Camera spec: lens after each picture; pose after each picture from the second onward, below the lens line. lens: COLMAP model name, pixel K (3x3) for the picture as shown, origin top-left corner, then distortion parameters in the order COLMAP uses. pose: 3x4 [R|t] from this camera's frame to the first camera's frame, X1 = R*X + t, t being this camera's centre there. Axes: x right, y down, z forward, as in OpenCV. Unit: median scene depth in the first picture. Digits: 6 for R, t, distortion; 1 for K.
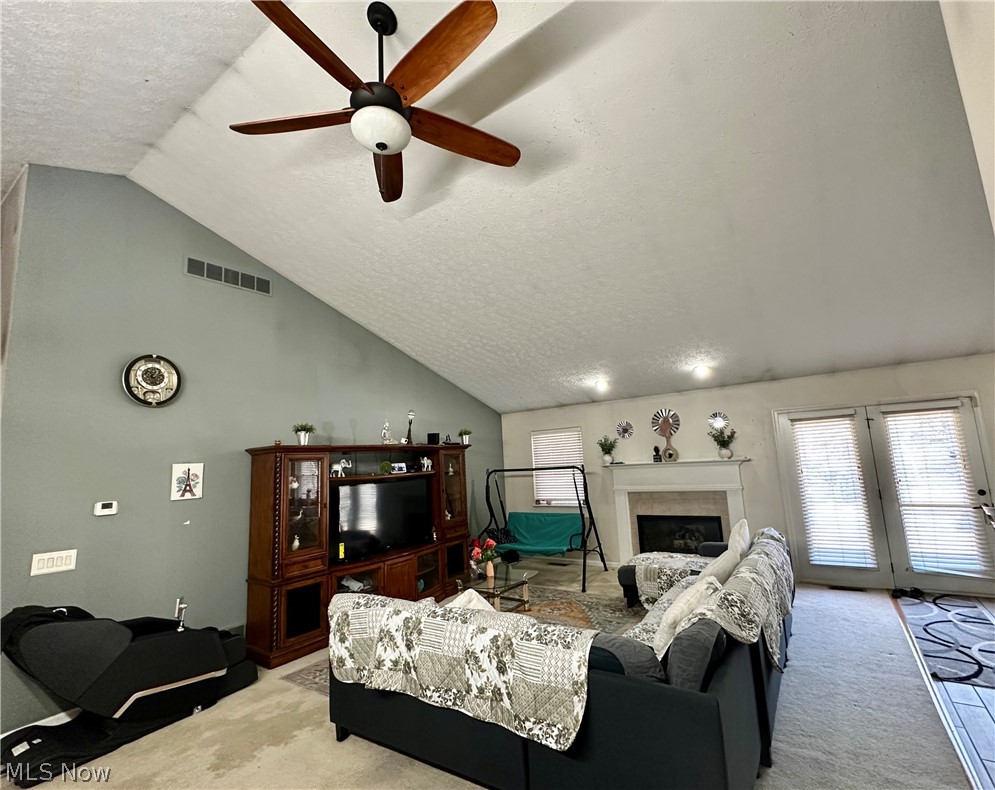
lens RADIAL K [[454.4, 0, 521.5], [0, 454.4, 393.4], [0, 0, 1]] dist [-0.000990, 0.000354]
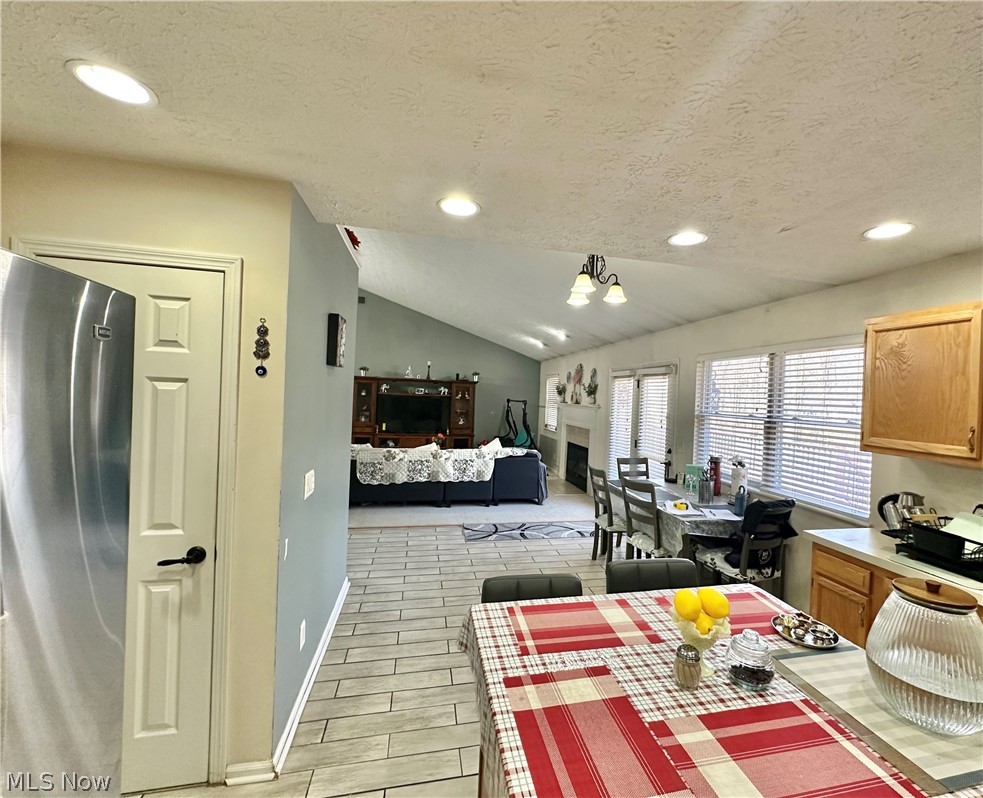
lens RADIAL K [[450.5, 0, 533.7], [0, 450.5, 399.0], [0, 0, 1]] dist [0.001532, 0.000350]
pose [[0.725220, 0.088018, -0.682868, 1.787812], [0.021404, 0.988434, 0.150136, -0.096259], [0.688184, -0.123498, 0.714948, -0.005985]]
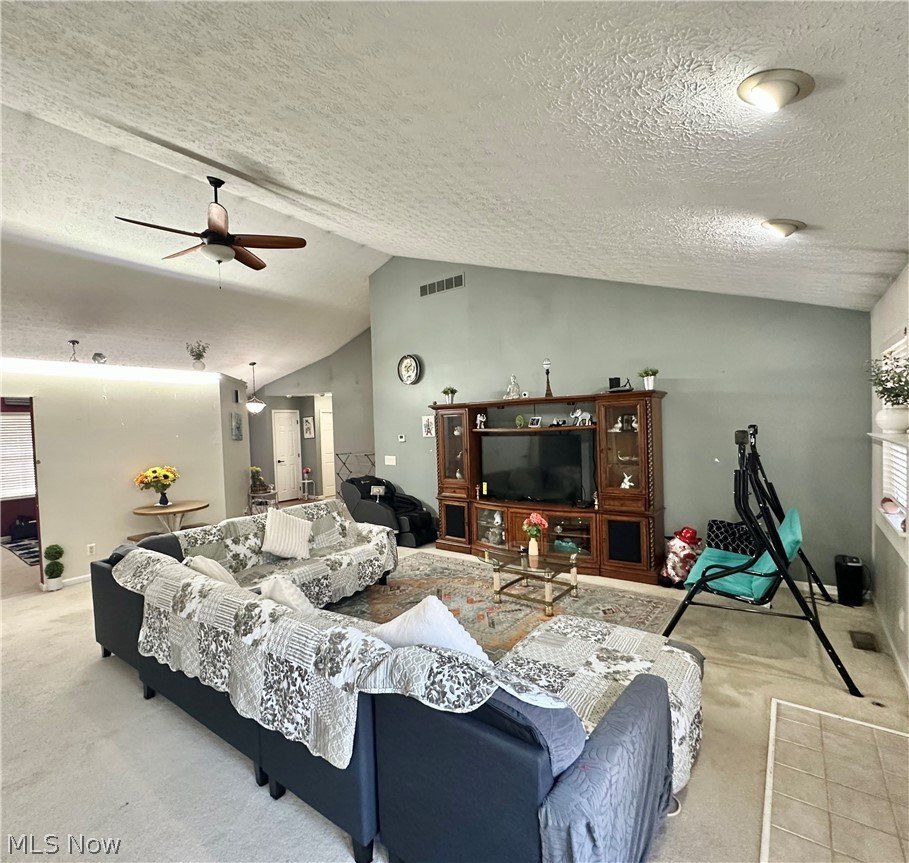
lens RADIAL K [[475.5, 0, 423.6], [0, 475.5, 435.5], [0, 0, 1]] dist [0.000265, 0.000011]
pose [[-0.081683, 0.078606, -0.993554, 1.009354], [0.184490, 0.980849, 0.062433, 0.114653], [0.979434, -0.178201, -0.094620, 1.149468]]
